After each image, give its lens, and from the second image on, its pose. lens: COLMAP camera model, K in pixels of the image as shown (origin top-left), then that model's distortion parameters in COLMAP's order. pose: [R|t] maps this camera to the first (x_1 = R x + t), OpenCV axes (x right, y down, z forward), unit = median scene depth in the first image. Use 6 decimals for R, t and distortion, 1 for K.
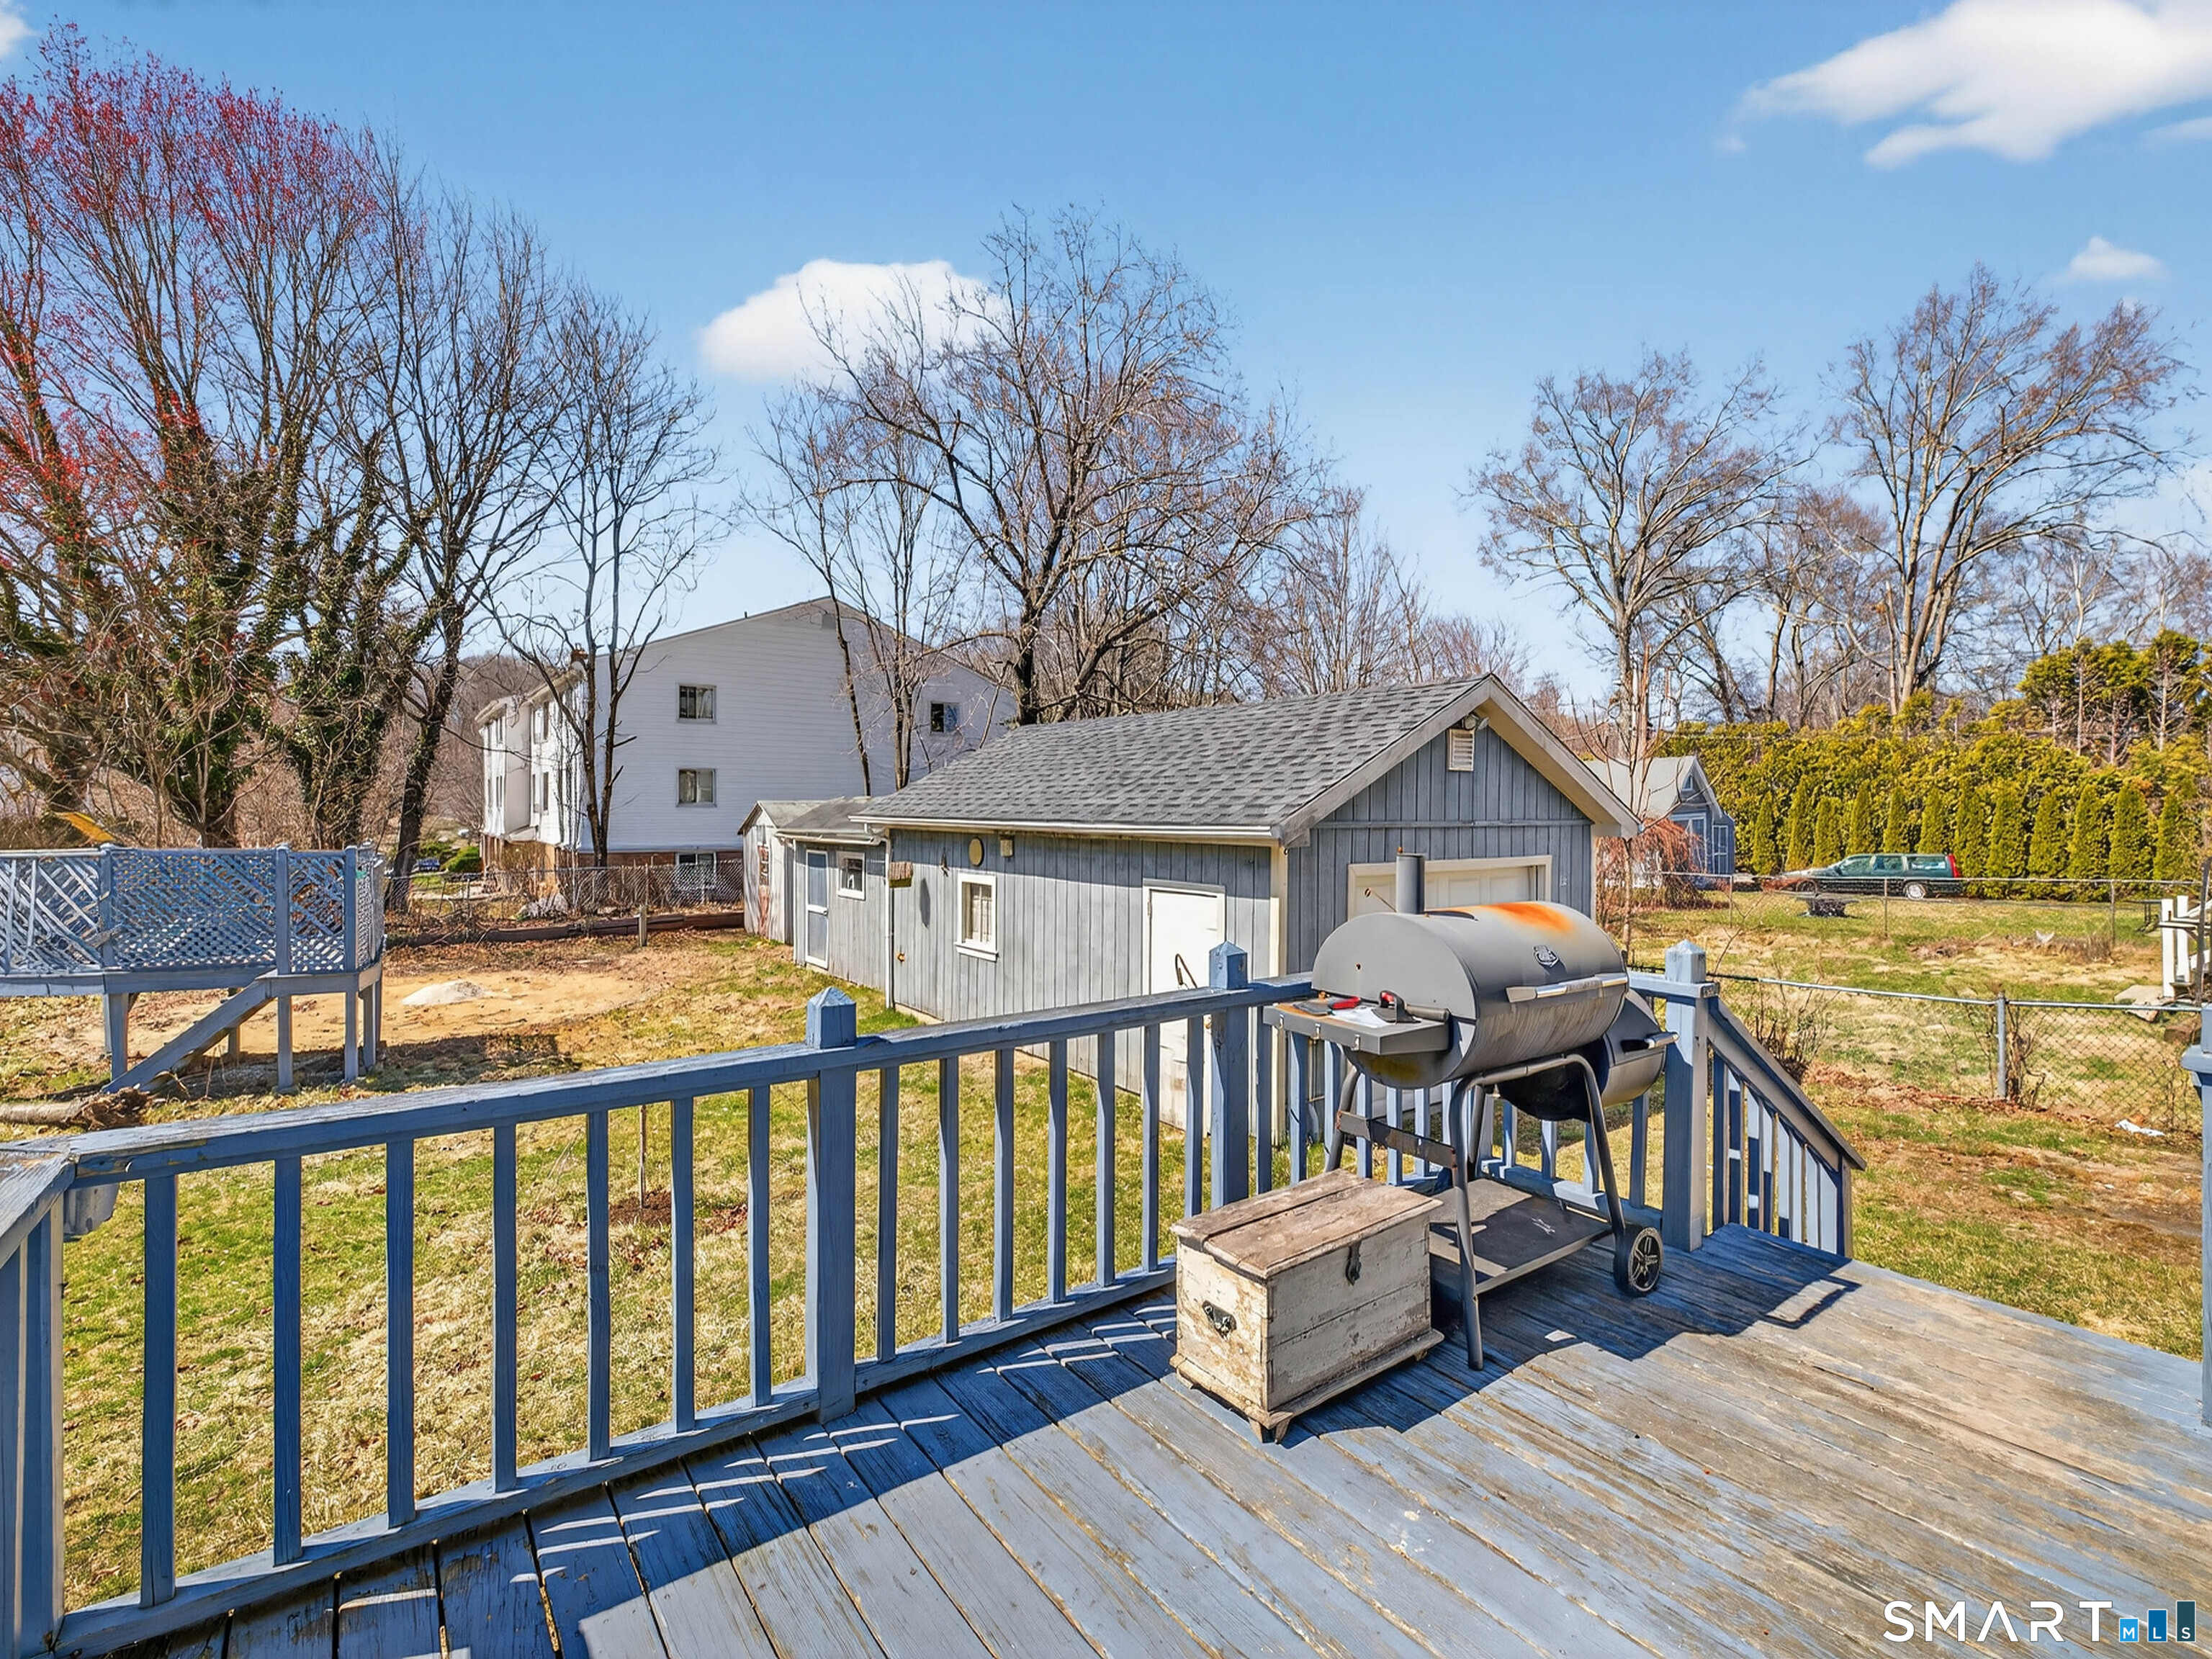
lens RADIAL K [[1039.2, 0, 1108.3], [0, 1039.2, 816.7], [0, 0, 1]] dist [0.009975, -0.000659]
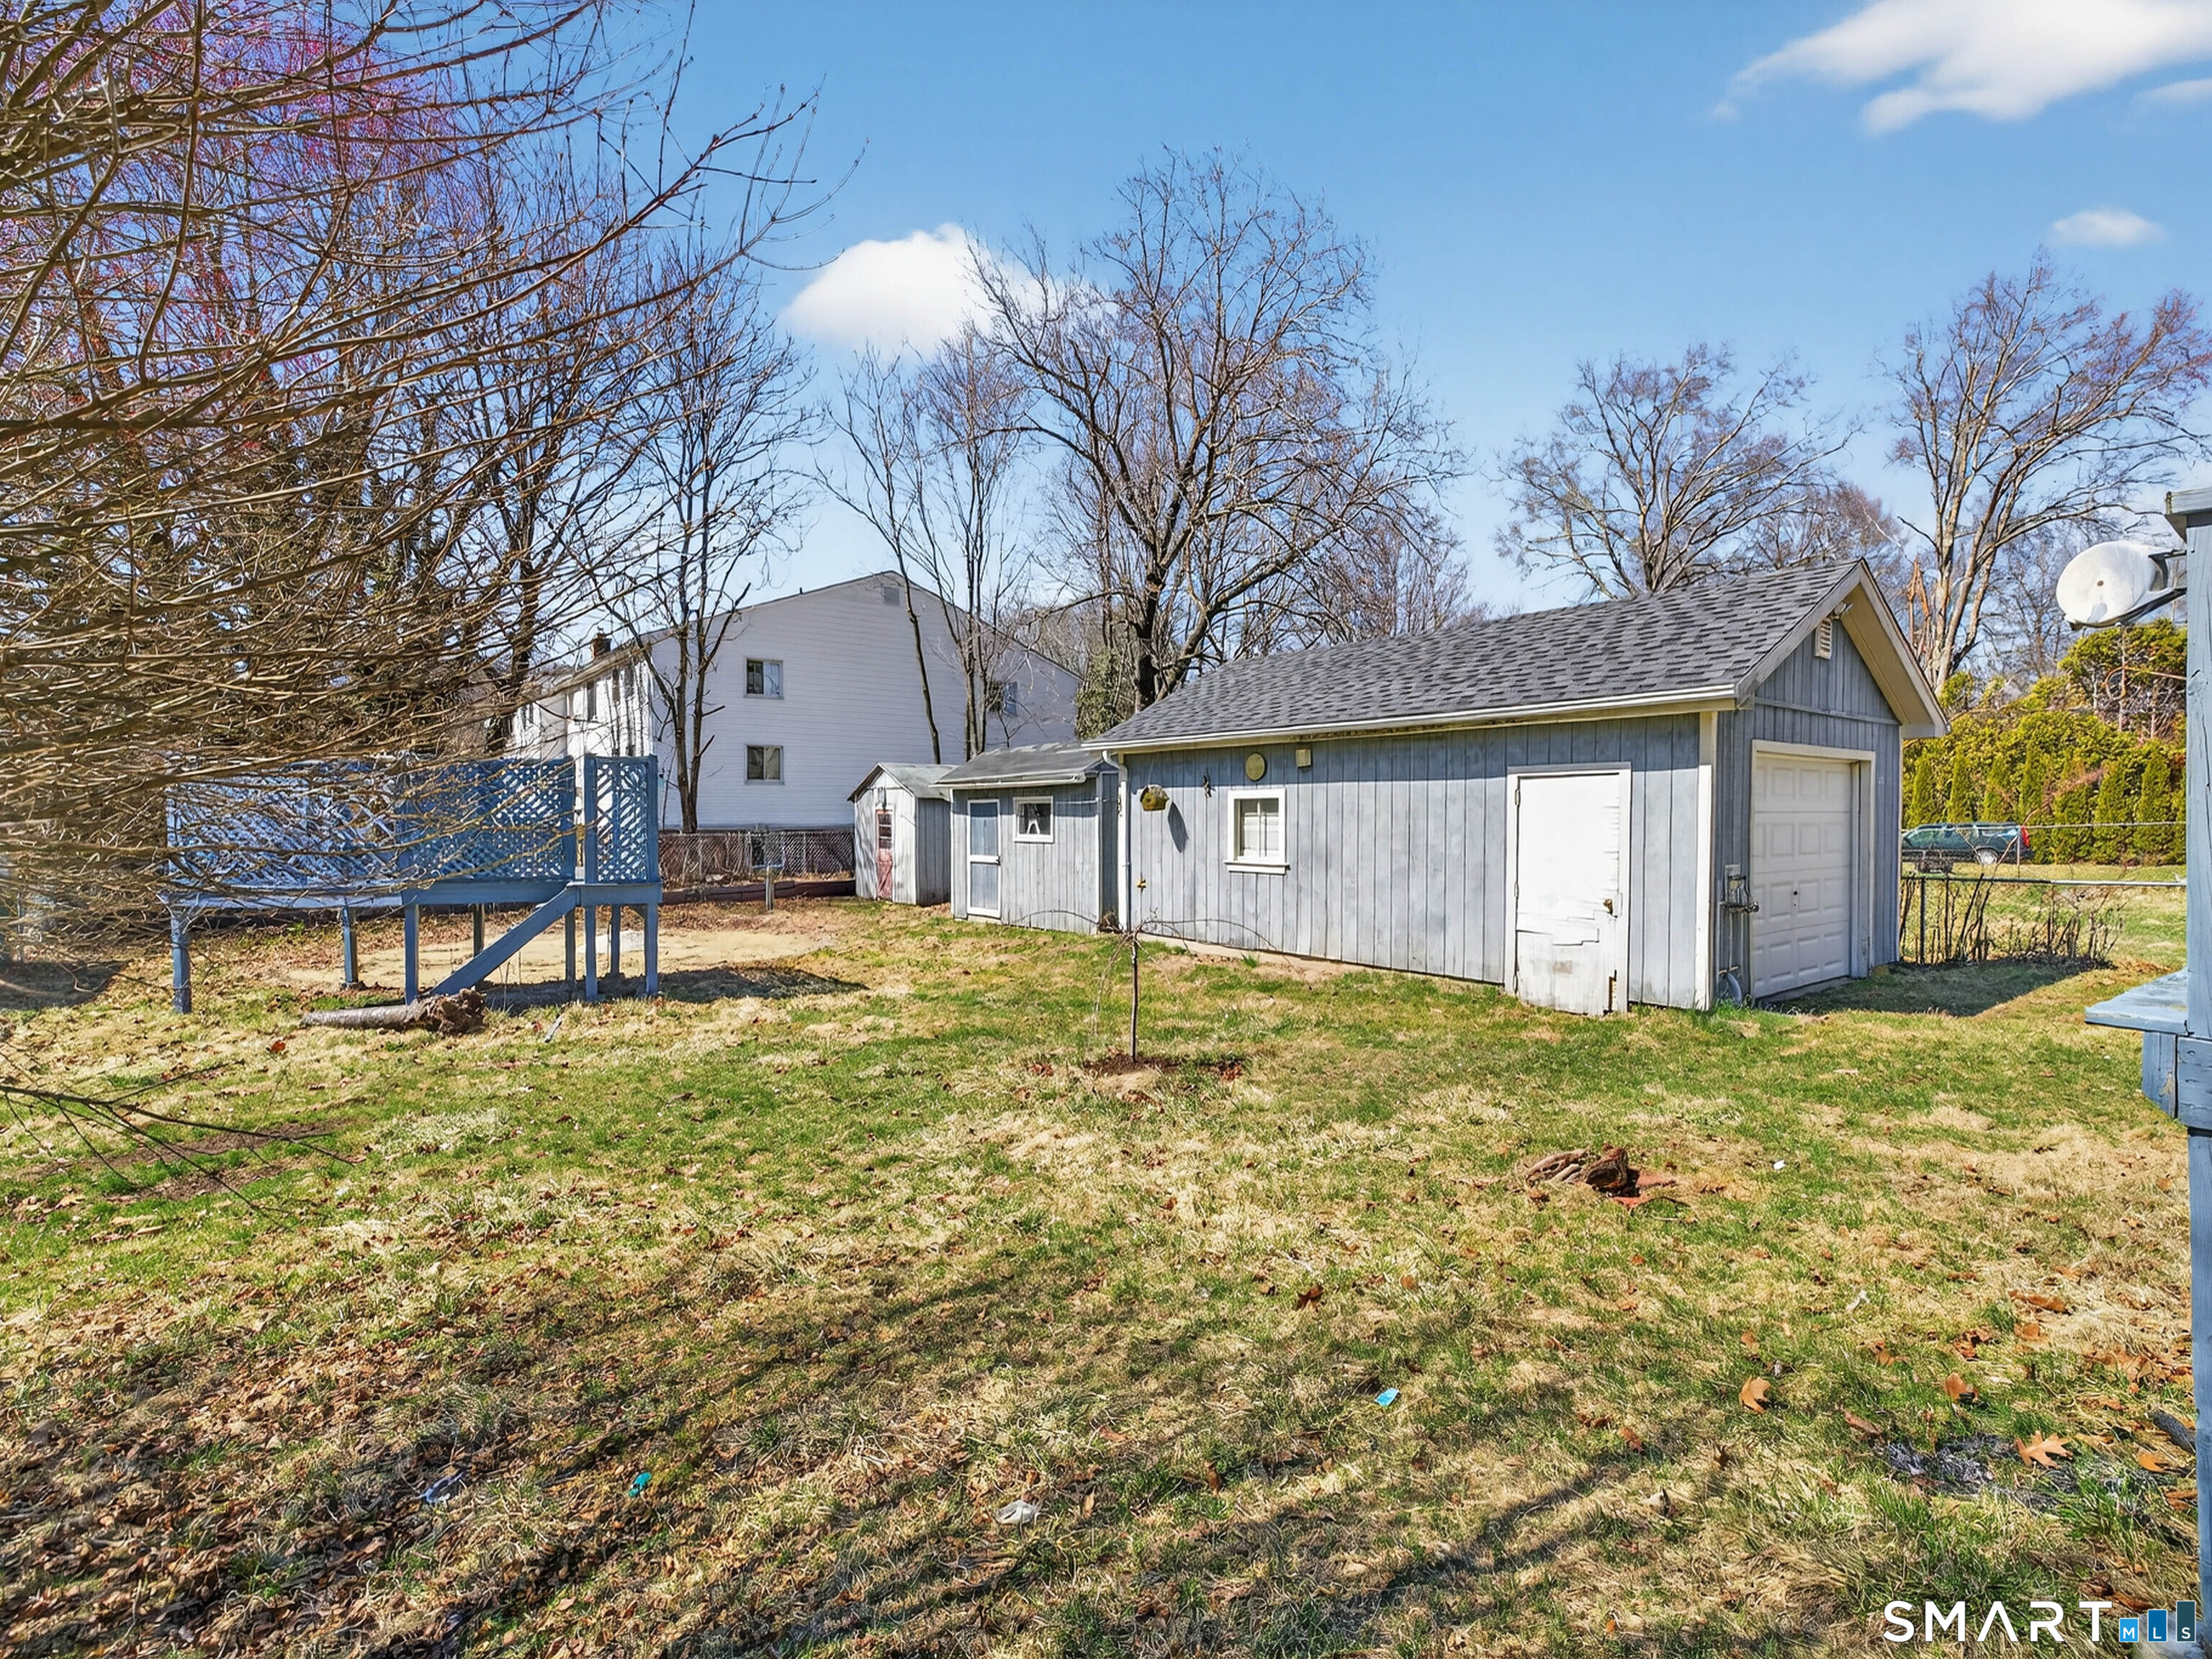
lens RADIAL K [[1039.2, 0, 1106.7], [0, 1039.2, 842.6], [0, 0, 1]] dist [0.009975, -0.000659]
pose [[0.999592, -0.004923, 0.028122, -0.123303], [0.004404, 0.999819, 0.018489, 0.036224], [-0.028208, -0.018358, 0.999433, 0.005844]]
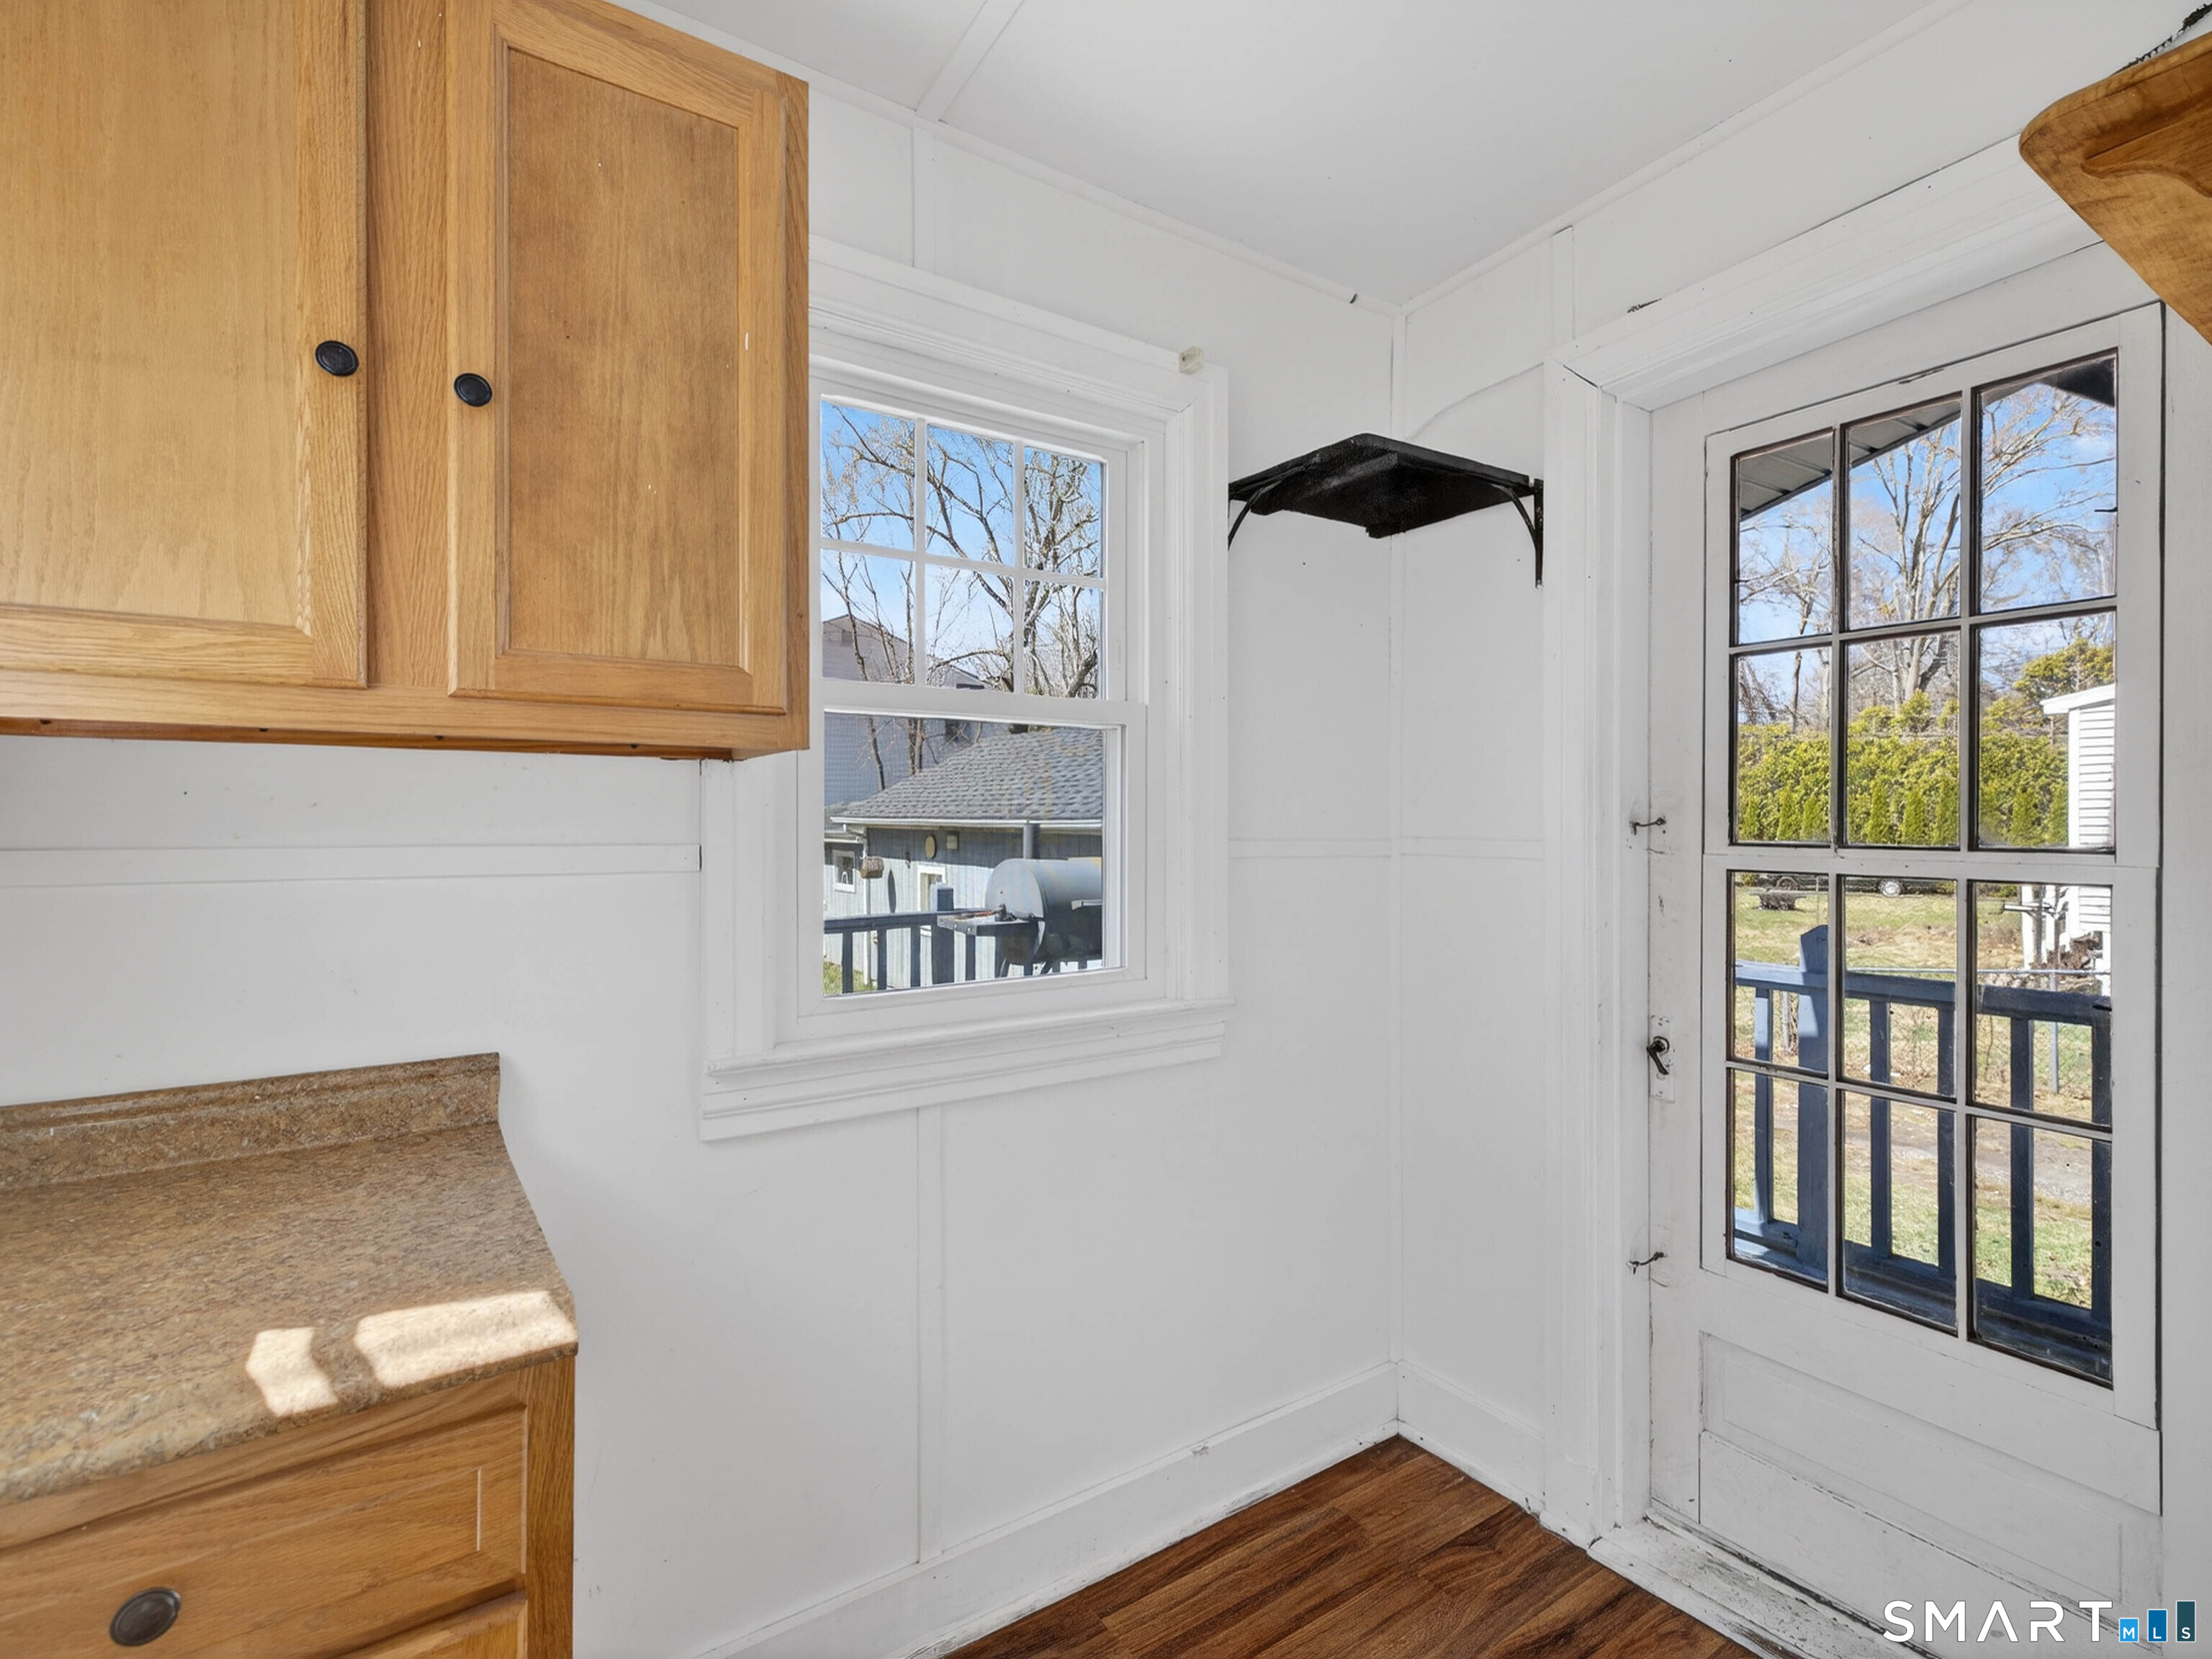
lens RADIAL K [[1039.2, 0, 1101.9], [0, 1039.2, 823.1], [0, 0, 1]] dist [0.009975, -0.000659]
pose [[0.998919, -0.006068, -0.046080, 0.049778], [0.006054, 0.999982, -0.000444, 0.003658], [0.046082, 0.000165, 0.998938, -0.067310]]
